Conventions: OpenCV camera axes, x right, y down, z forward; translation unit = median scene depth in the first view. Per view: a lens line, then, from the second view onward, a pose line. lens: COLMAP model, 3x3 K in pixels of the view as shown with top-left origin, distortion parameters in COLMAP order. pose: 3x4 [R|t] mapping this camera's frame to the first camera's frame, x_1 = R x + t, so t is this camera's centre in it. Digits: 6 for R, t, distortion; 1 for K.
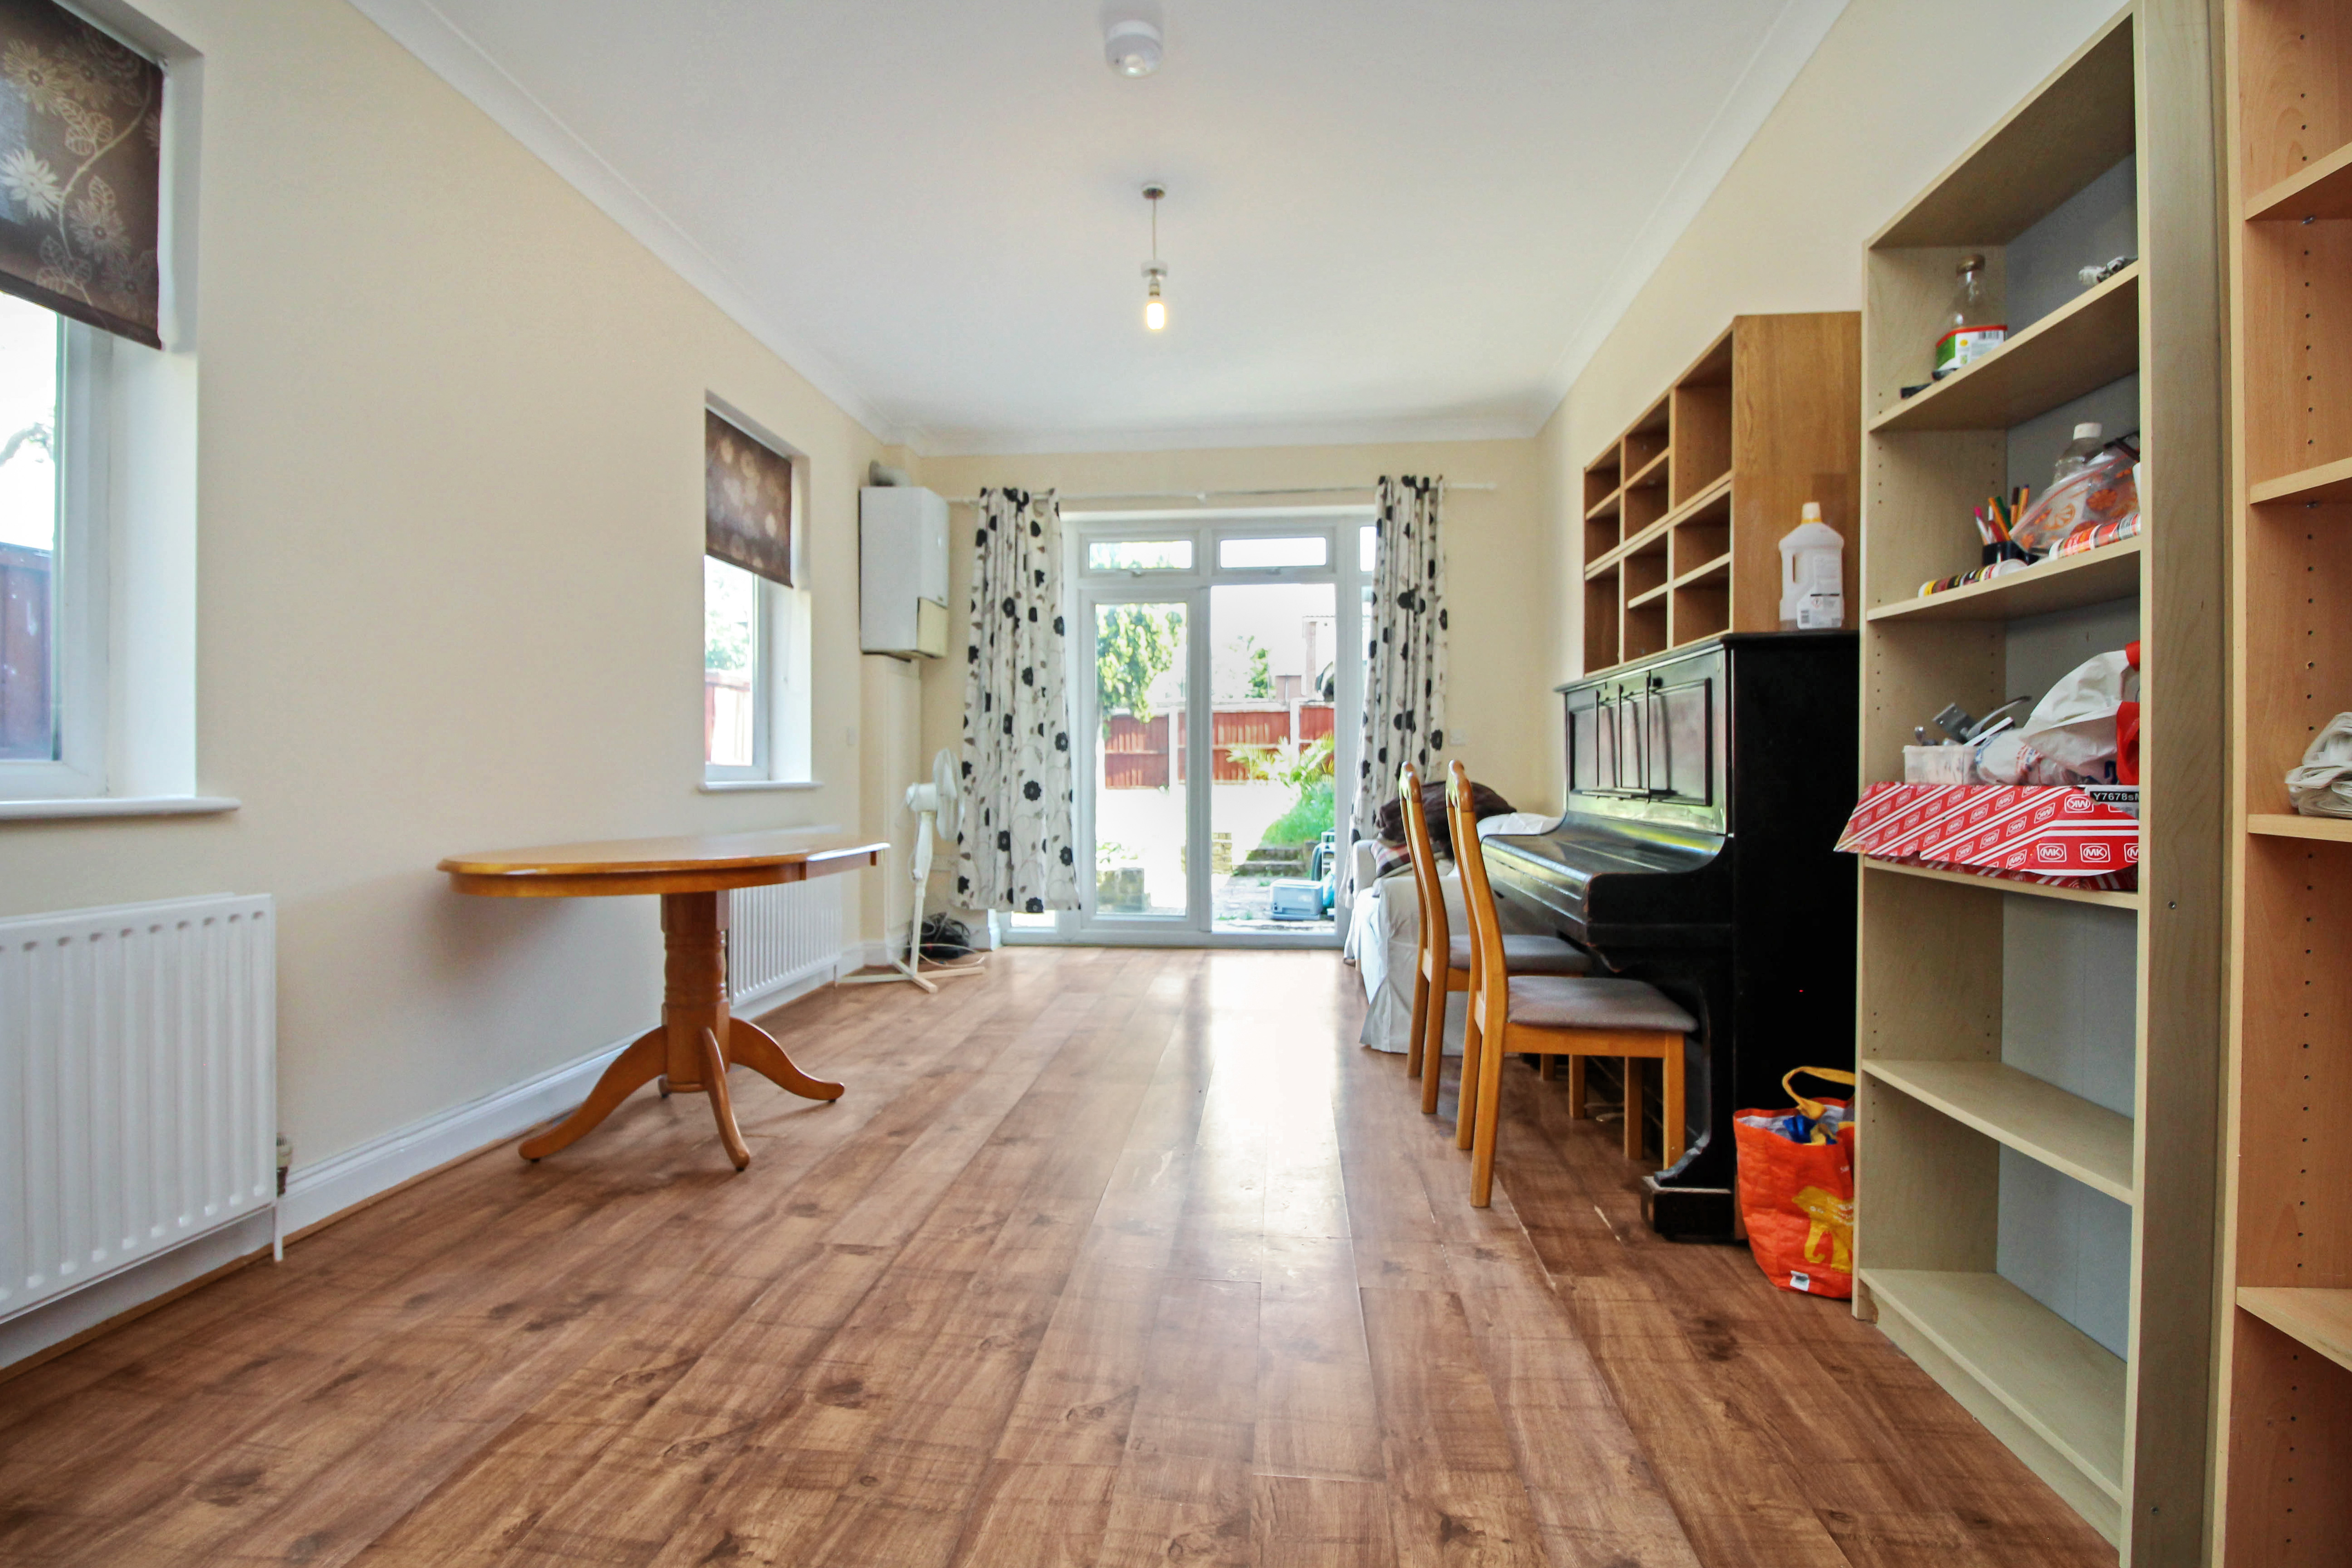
lens RADIAL K [[1128.3, 0, 1176.0], [0, 1128.3, 784.0], [0, 0, 1]] dist [-0.001244, -0.000590]
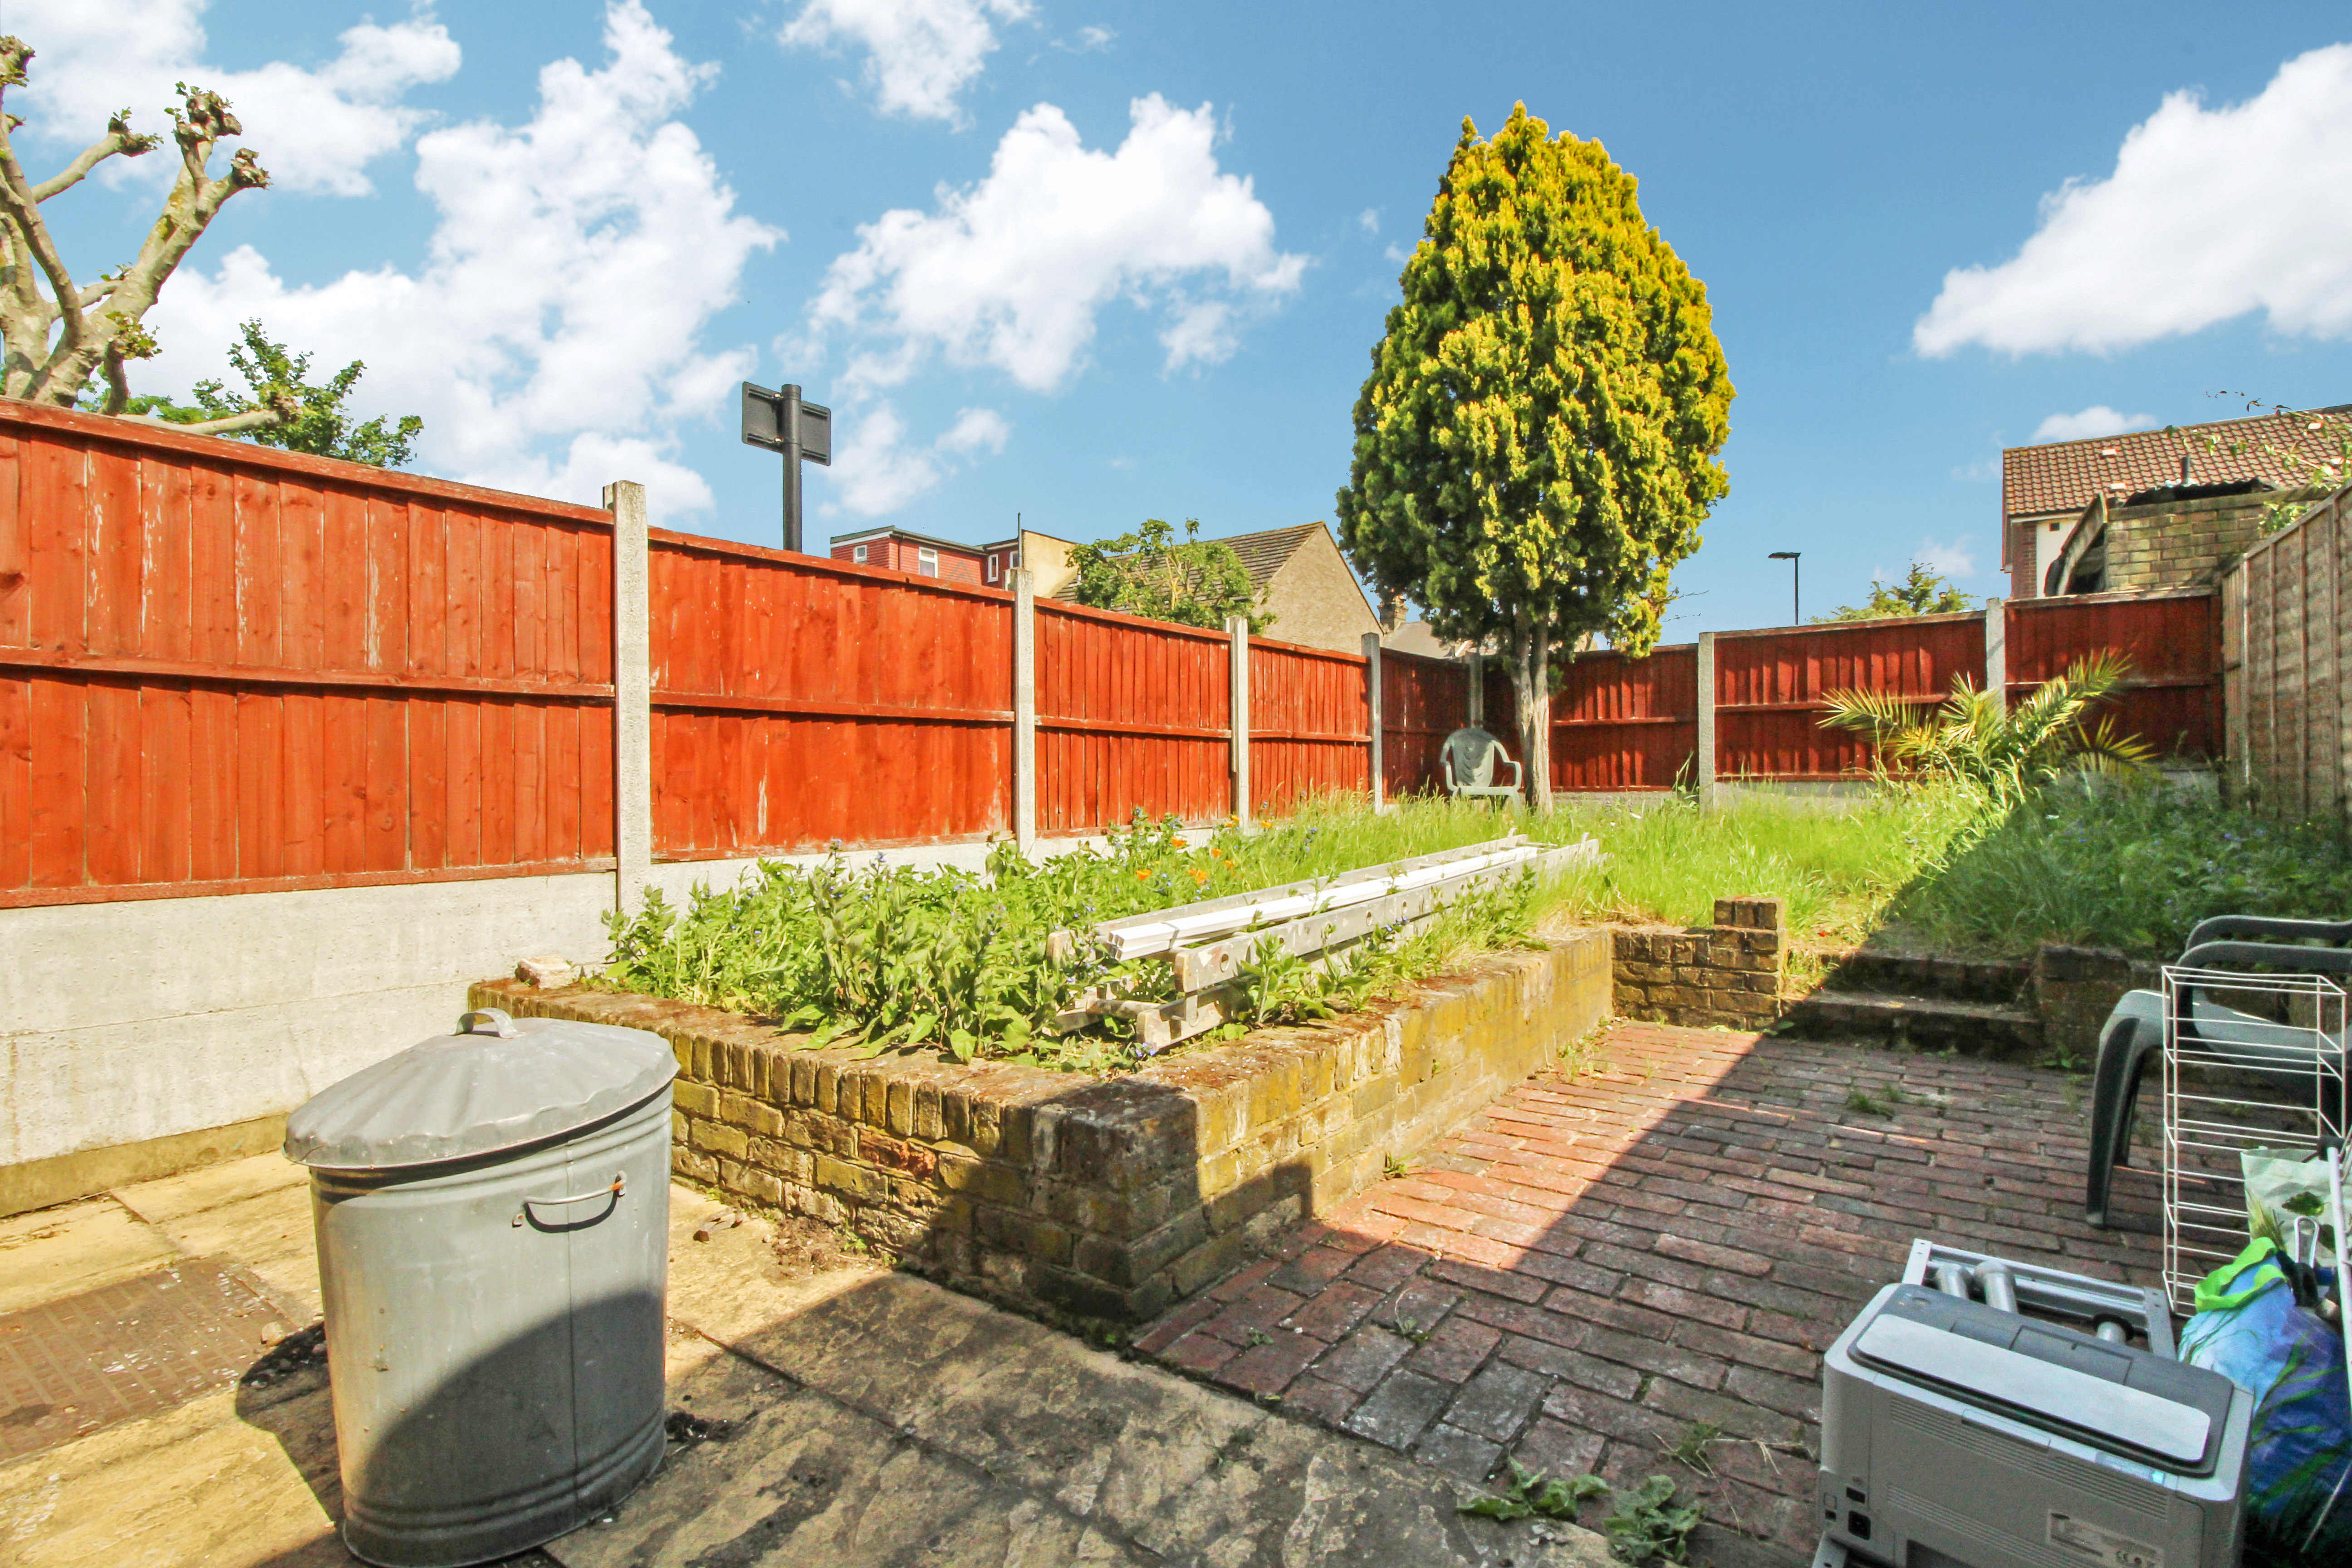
lens RADIAL K [[1128.3, 0, 1176.0], [0, 1128.3, 784.0], [0, 0, 1]] dist [-0.001244, -0.000590]
pose [[0.866822, -0.007422, -0.498563, 0.047960], [0.002108, 0.999935, -0.011220, 0.007938], [0.498614, 0.008675, 0.866781, 0.469189]]
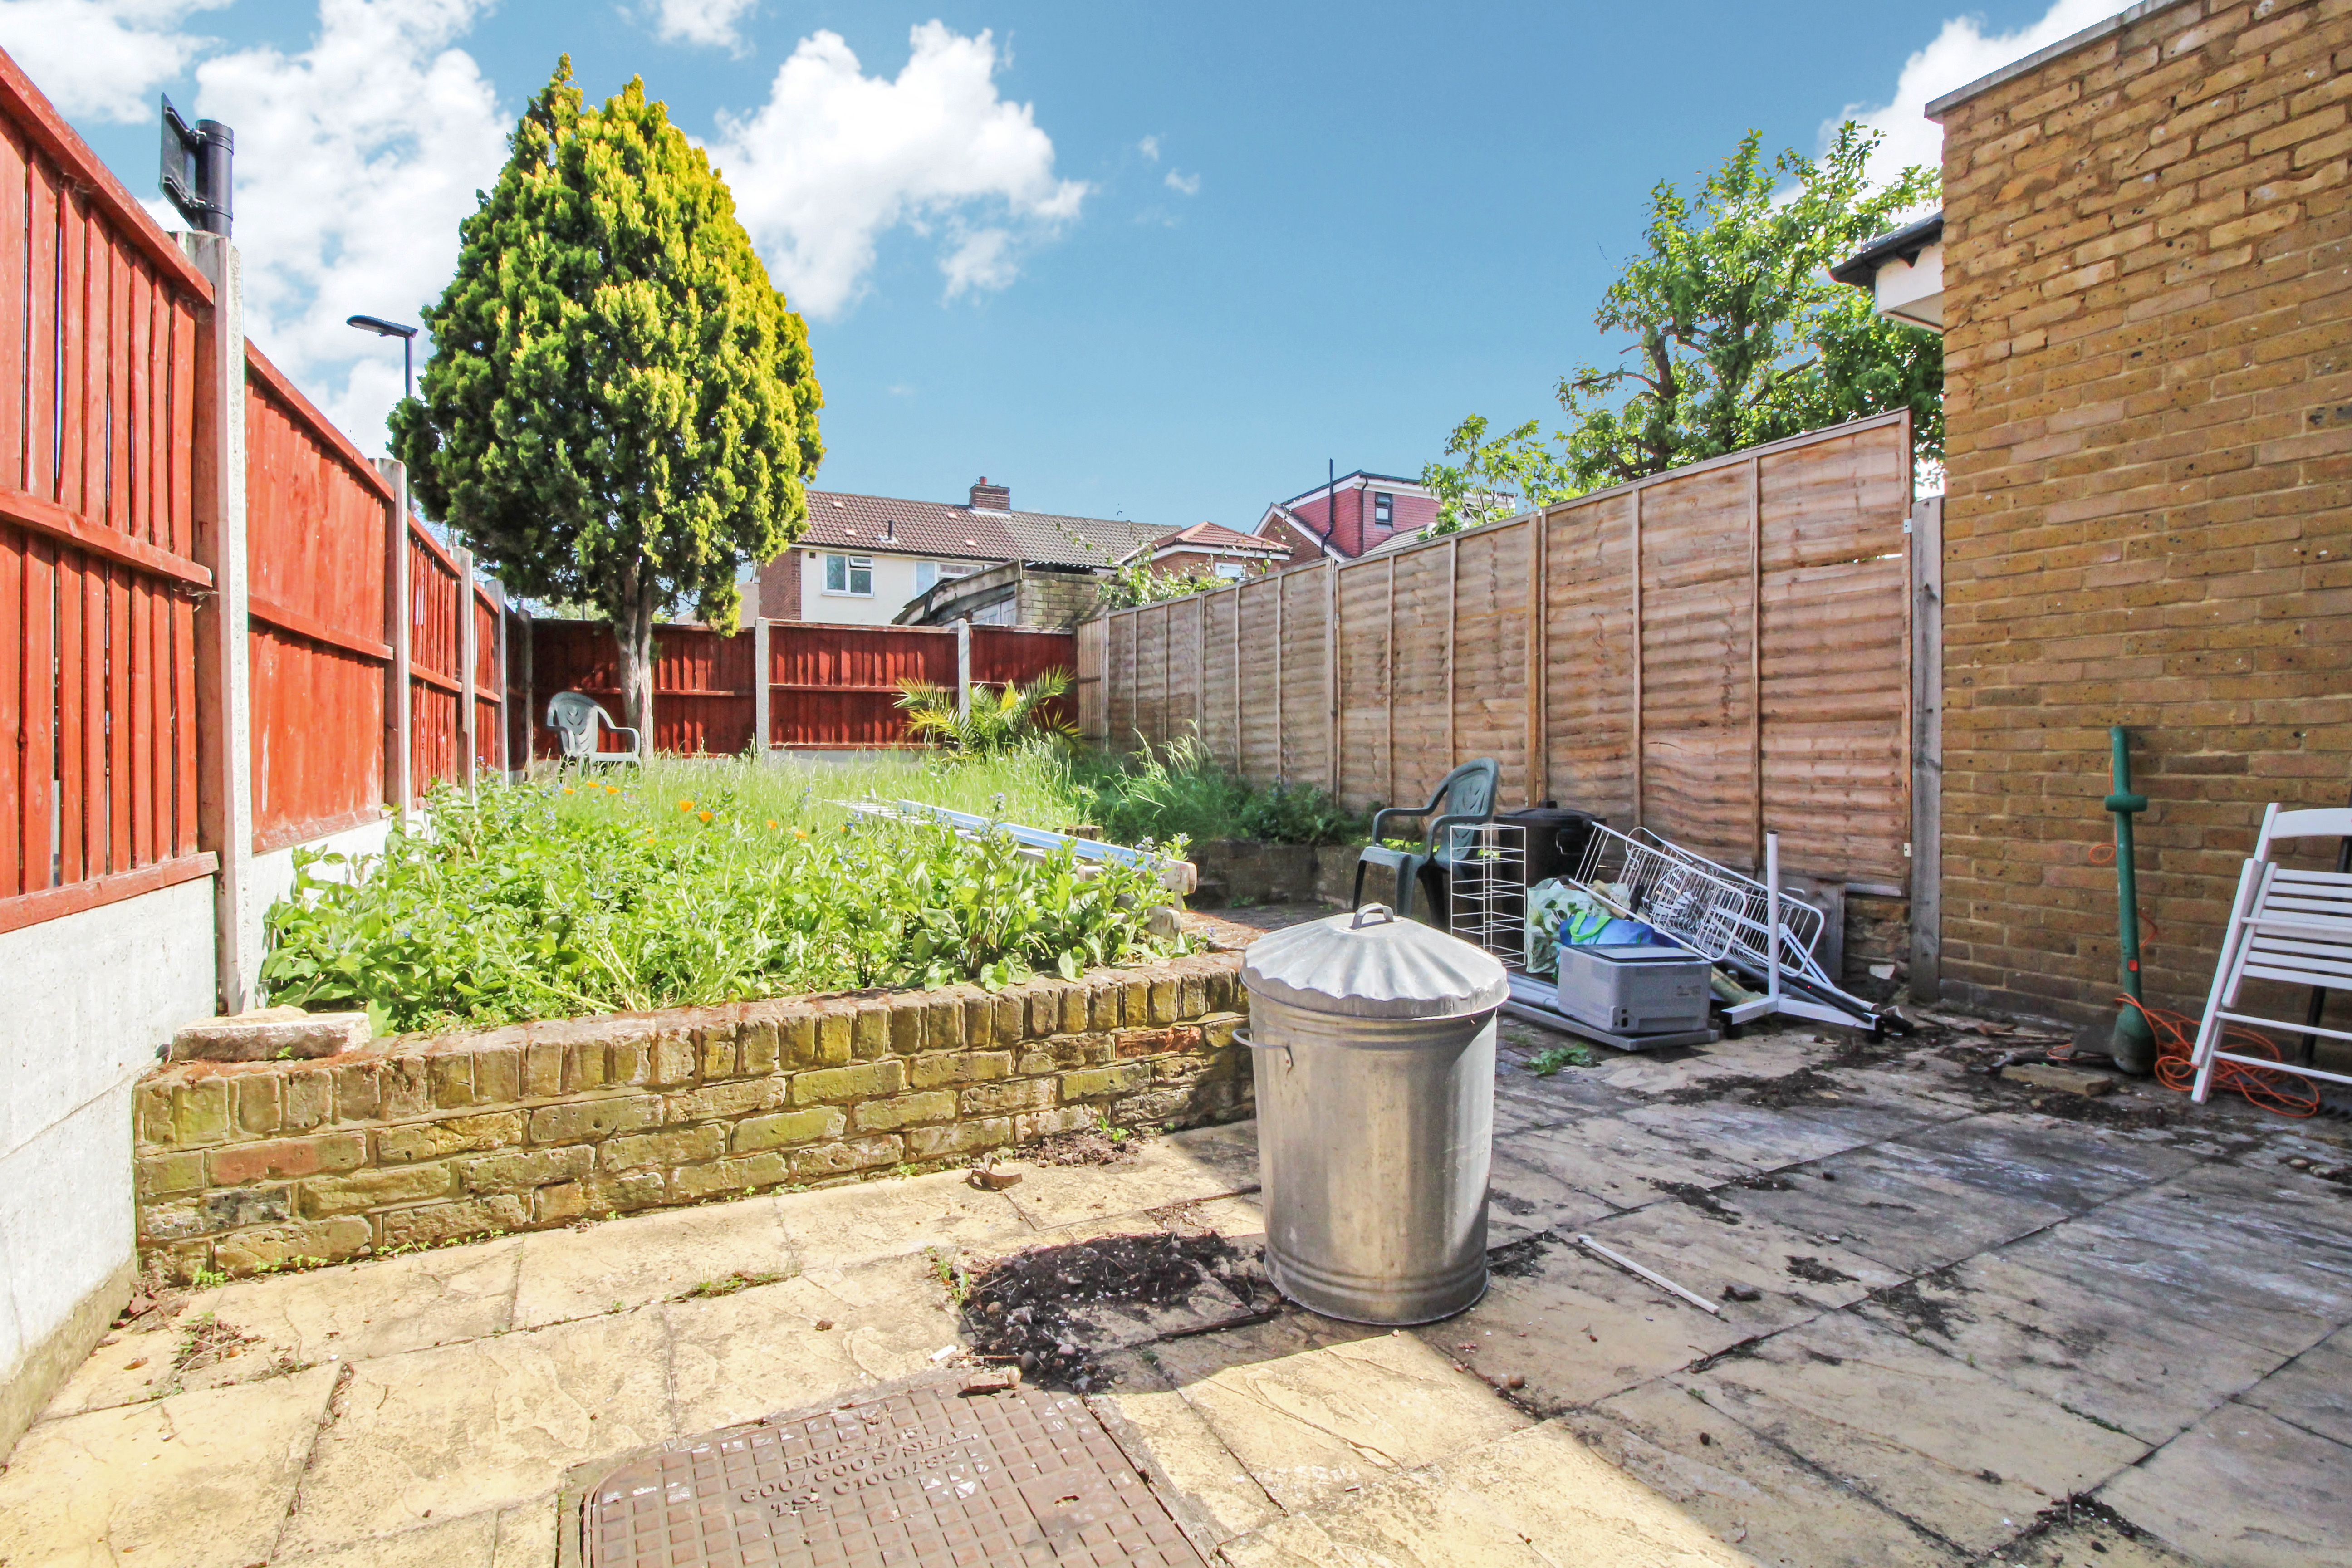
lens RADIAL K [[1102.7, 0, 1176.2], [0, 1102.7, 763.9], [0, 0, 1]] dist [0.000053, 0.000011]
pose [[0.845672, -0.010843, 0.533593, -0.139257], [0.011495, 0.999932, 0.002101, 0.010325], [-0.533579, 0.004356, 0.845739, 0.431787]]
